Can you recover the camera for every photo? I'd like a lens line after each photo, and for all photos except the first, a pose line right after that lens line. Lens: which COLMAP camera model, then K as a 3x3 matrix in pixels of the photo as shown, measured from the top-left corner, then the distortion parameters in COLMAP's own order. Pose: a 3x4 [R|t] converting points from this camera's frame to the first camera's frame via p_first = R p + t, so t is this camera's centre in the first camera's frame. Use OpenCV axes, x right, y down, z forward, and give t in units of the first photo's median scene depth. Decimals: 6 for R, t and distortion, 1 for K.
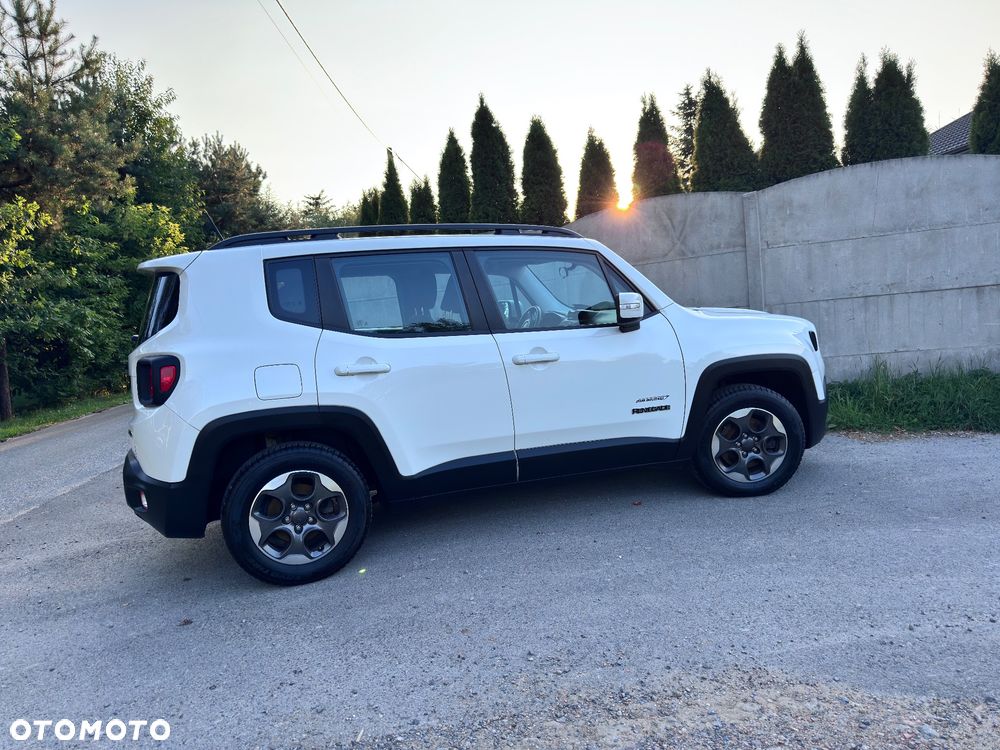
lens RADIAL K [[712.0, 0, 489.9], [0, 712.0, 389.0], [0, 0, 1]] dist [0.022607, -0.029607]
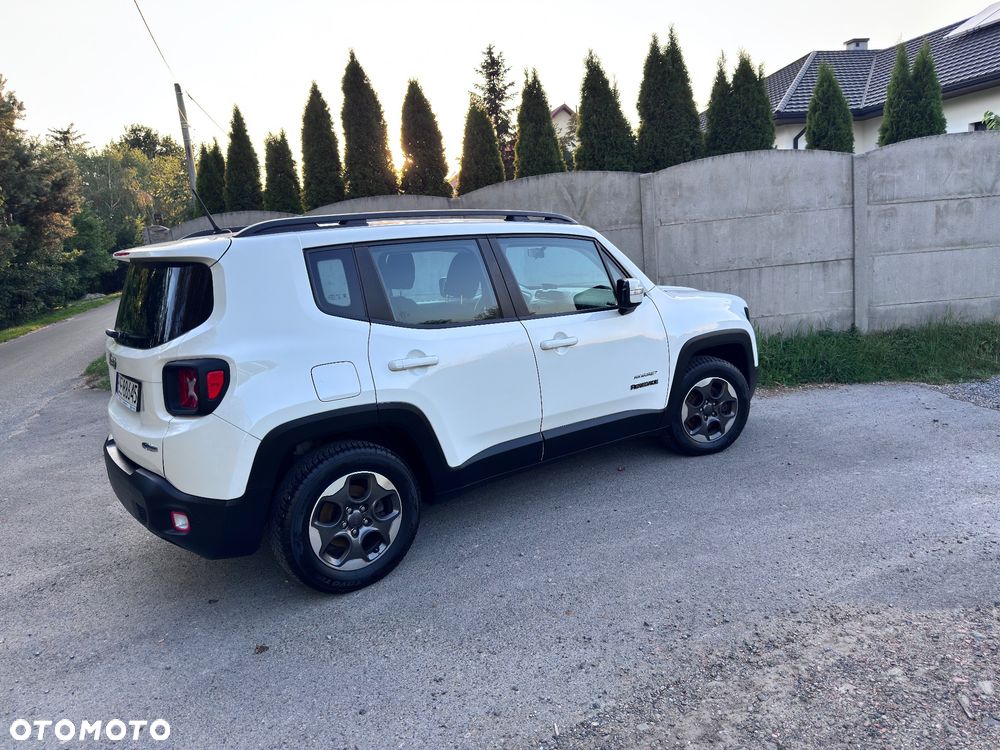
lens RADIAL K [[710.3, 0, 518.0], [0, 710.3, 376.2], [0, 0, 1]] dist [0.050057, -0.071736]
pose [[0.945743, -0.048587, 0.321263, -0.289928], [0.033230, 0.998035, 0.053116, -0.045526], [-0.323213, -0.039559, 0.945499, 0.027447]]
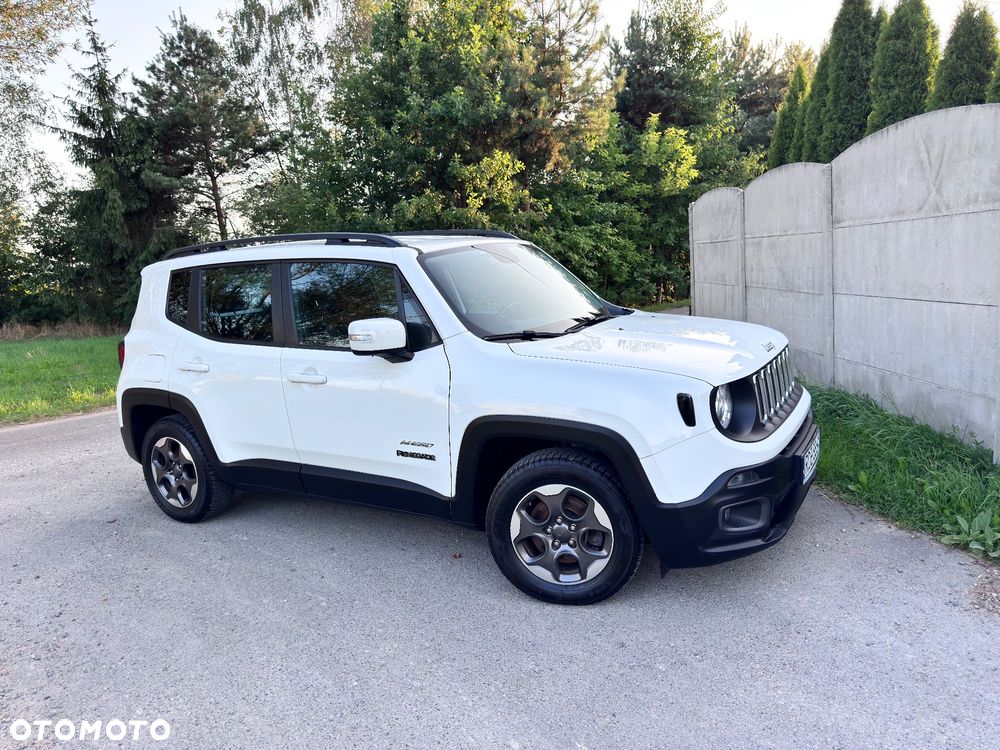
lens RADIAL K [[711.1, 0, 513.1], [0, 711.1, 380.8], [0, 0, 1]] dist [0.030909, -0.042005]
pose [[0.644883, 0.169132, -0.745332, 0.861906], [-0.070545, 0.984216, 0.162302, -0.192378], [0.761018, -0.052086, 0.646636, 0.510491]]
